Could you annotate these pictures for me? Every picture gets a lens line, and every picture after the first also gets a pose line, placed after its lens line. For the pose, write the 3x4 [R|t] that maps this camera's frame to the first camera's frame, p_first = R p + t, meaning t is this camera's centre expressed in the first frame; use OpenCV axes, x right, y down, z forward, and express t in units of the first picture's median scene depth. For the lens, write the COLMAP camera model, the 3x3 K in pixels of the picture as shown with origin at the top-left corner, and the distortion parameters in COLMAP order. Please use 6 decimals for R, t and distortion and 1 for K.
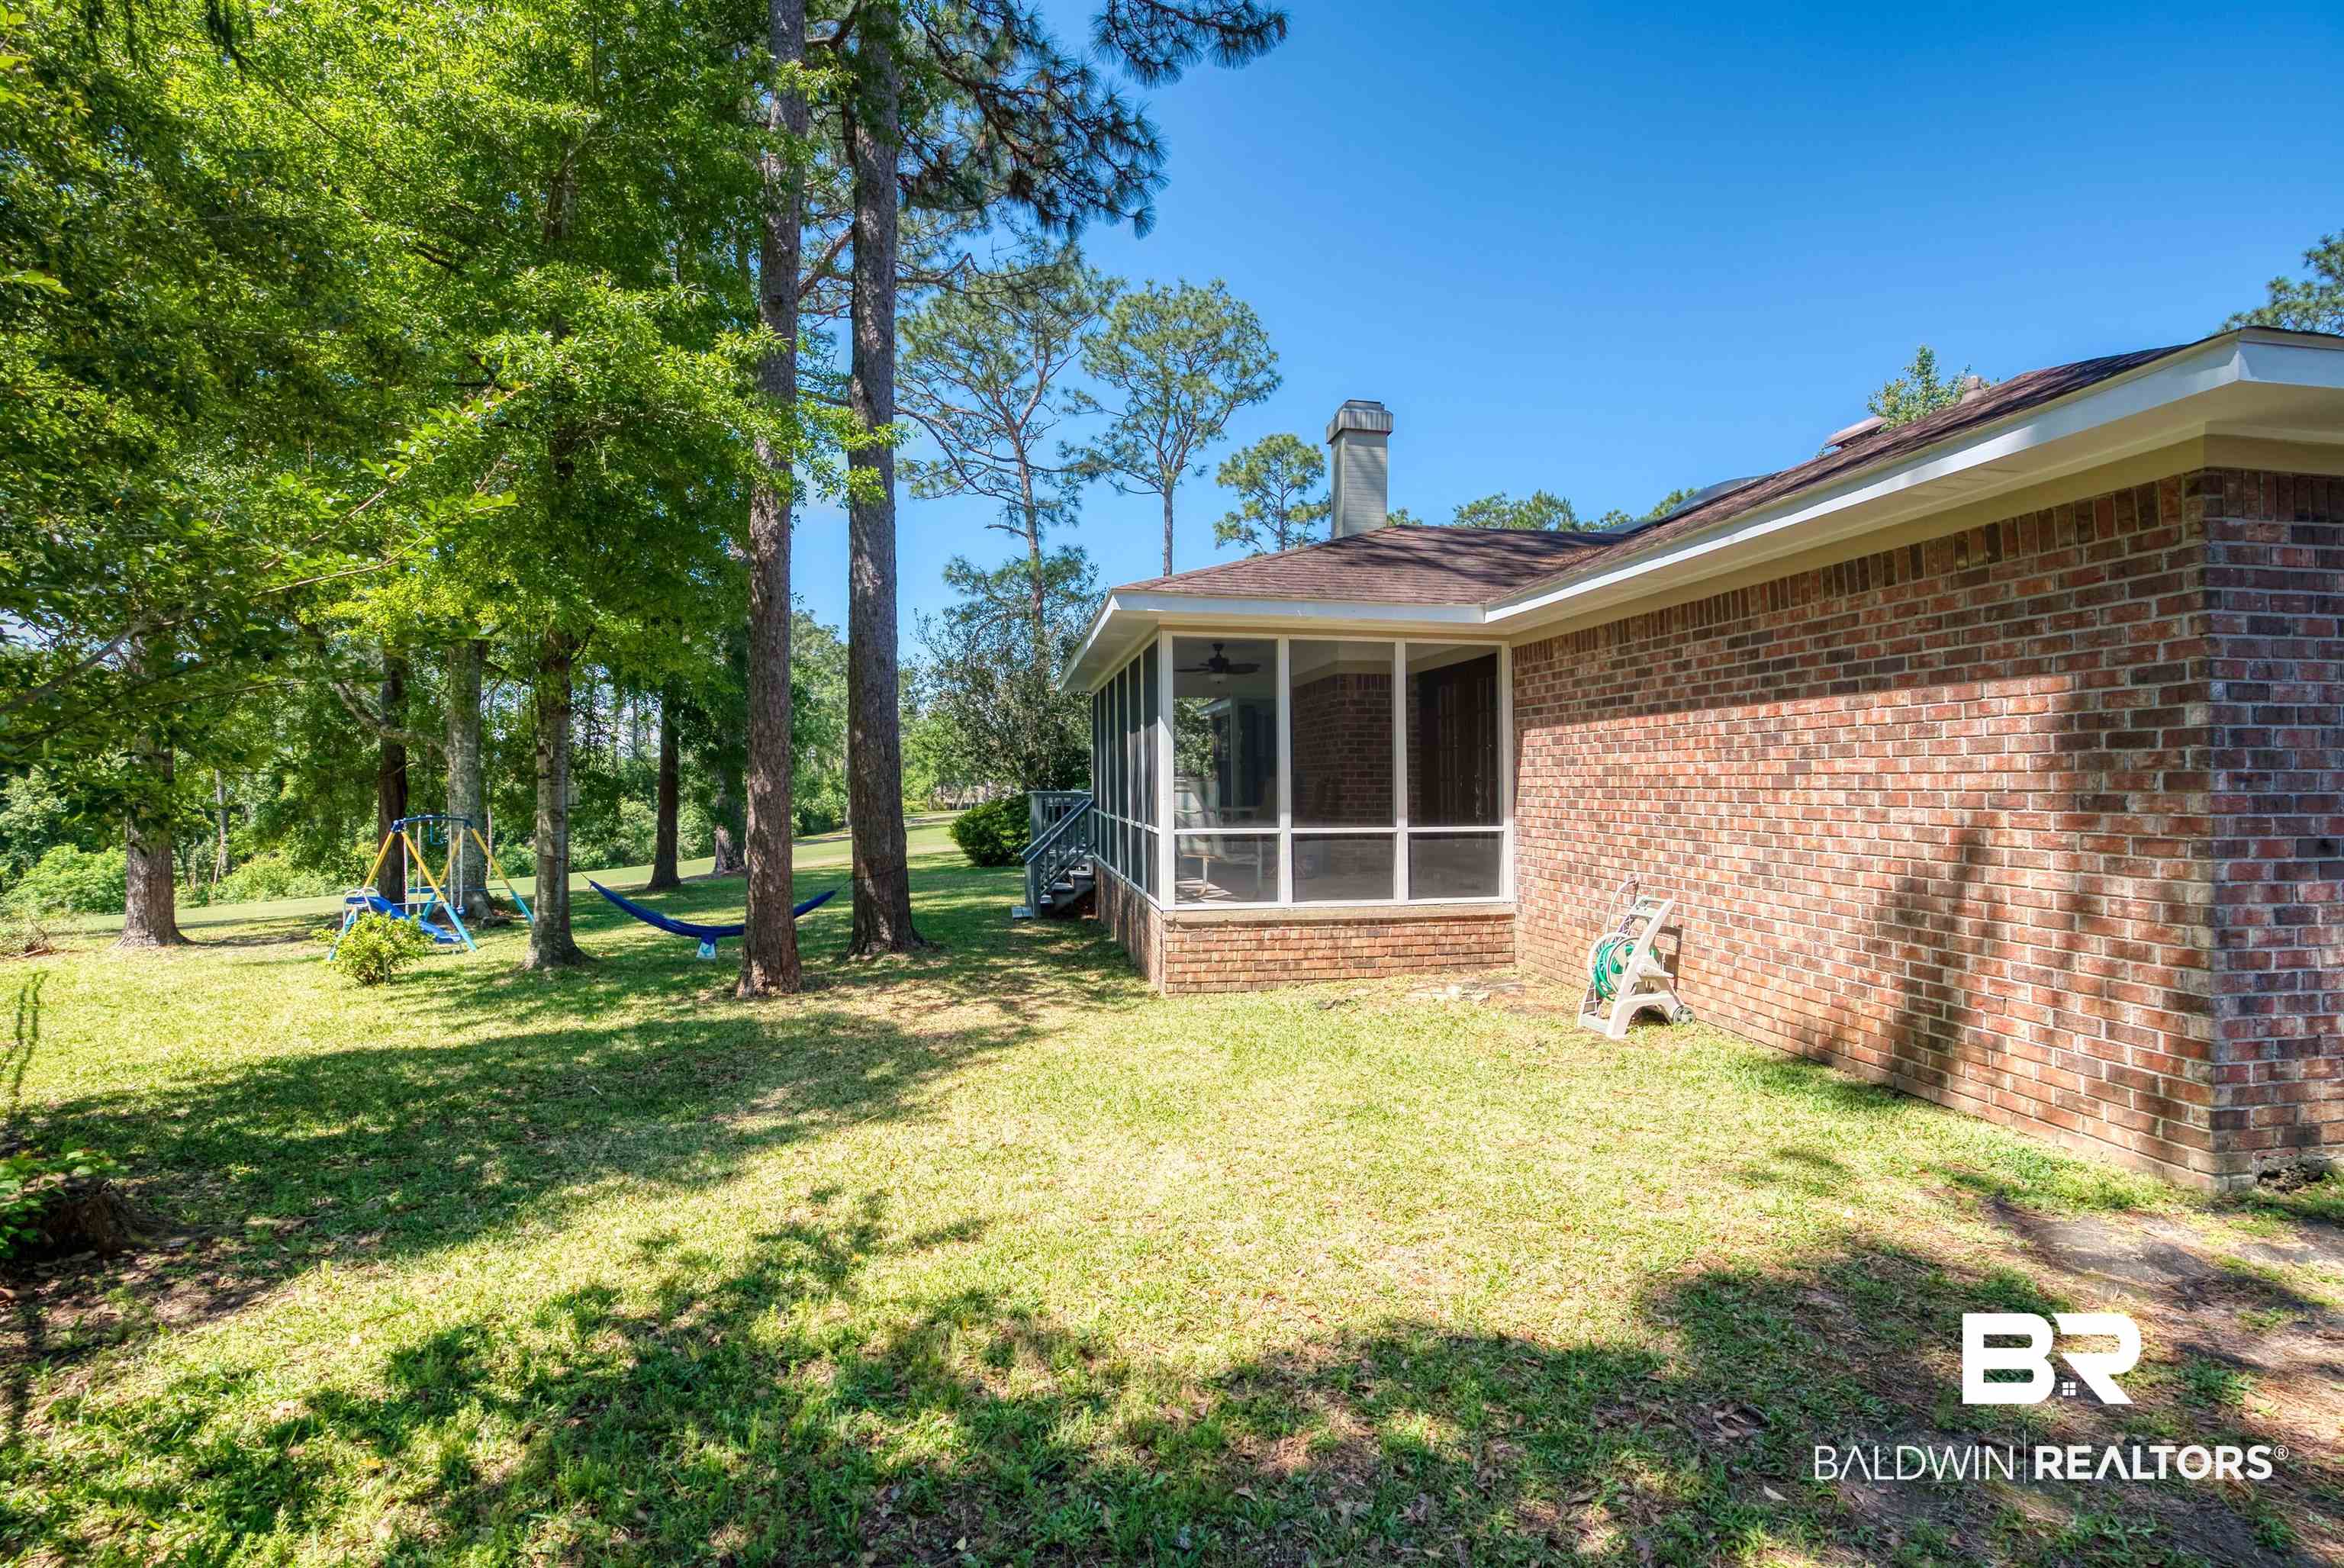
lens RADIAL K [[1083.7, 0, 1175.0], [0, 1083.7, 787.8], [0, 0, 1]] dist [-0.075935, 0.030475]
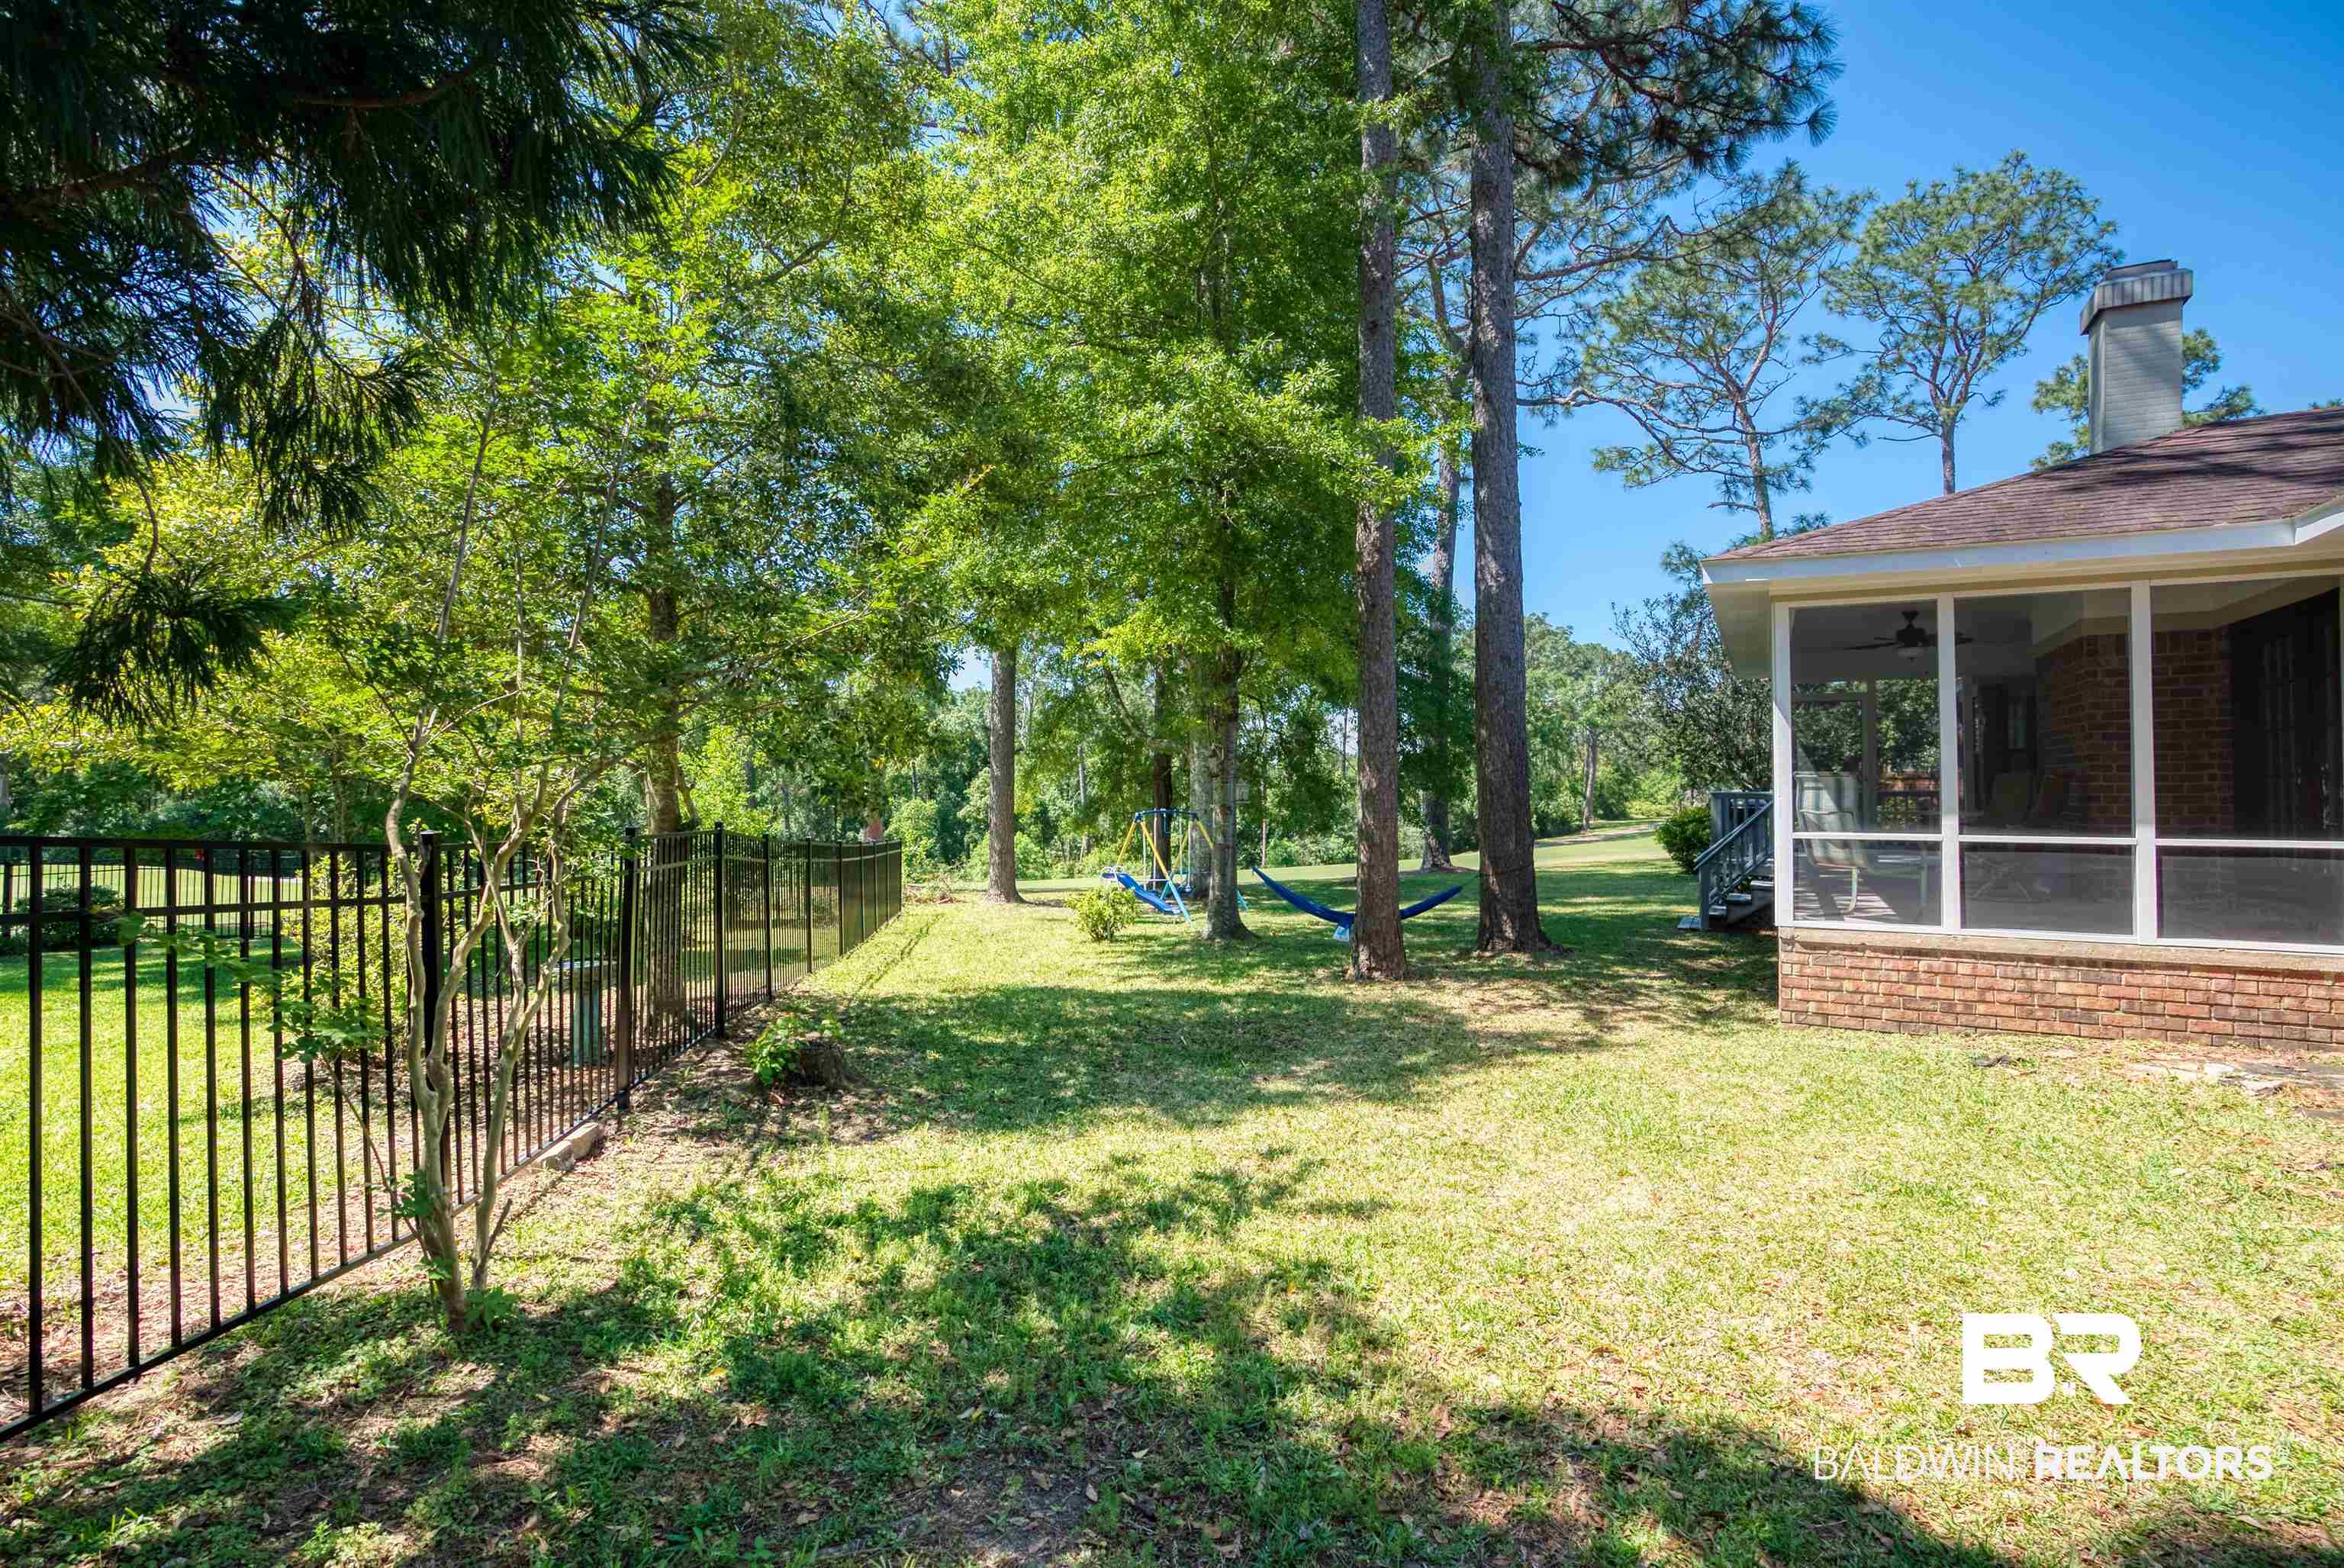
lens RADIAL K [[1083.7, 0, 1175.0], [0, 1083.7, 787.8], [0, 0, 1]] dist [-0.075935, 0.030475]
pose [[0.783441, 0.001694, -0.621464, 0.139586], [-0.003673, 0.999991, -0.001904, 0.006712], [0.621456, 0.003774, 0.783440, 0.040734]]
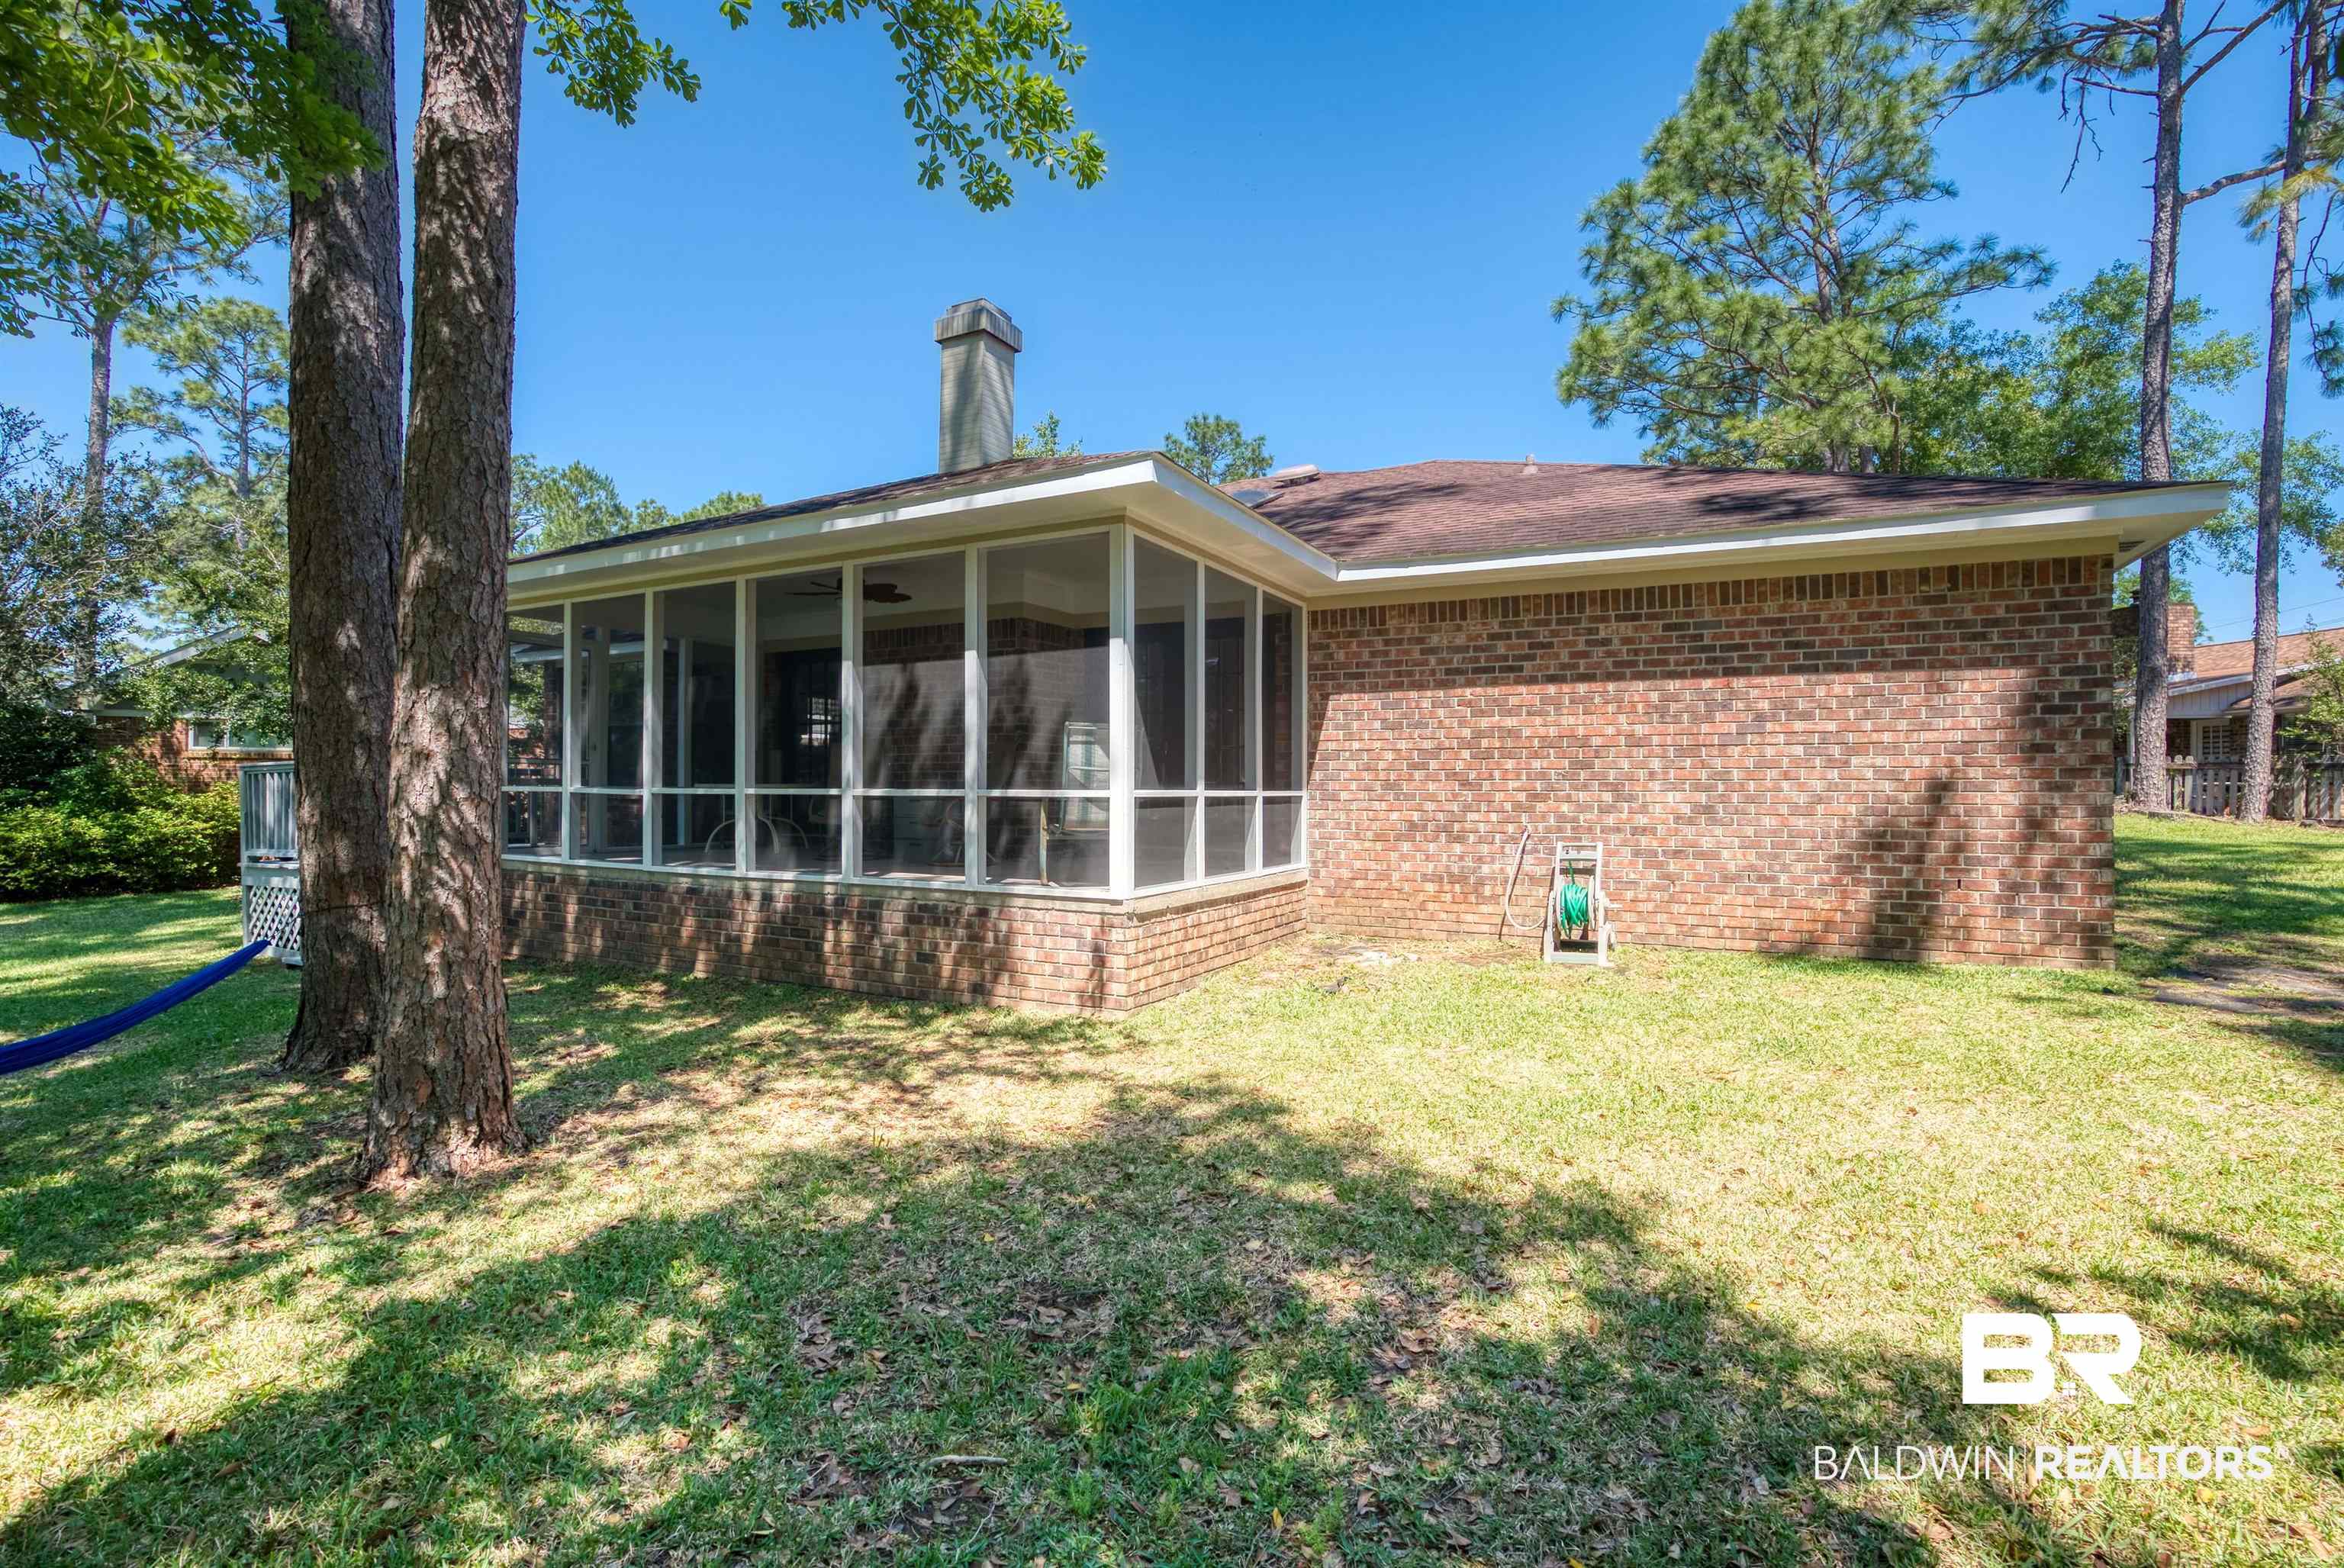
lens RADIAL K [[1083.7, 0, 1175.0], [0, 1083.7, 787.8], [0, 0, 1]] dist [-0.075935, 0.030475]
pose [[0.595481, 0.006077, 0.803346, -0.598029], [0.000466, 0.999969, -0.007910, 0.043557], [-0.803369, 0.005085, 0.595460, 0.543179]]
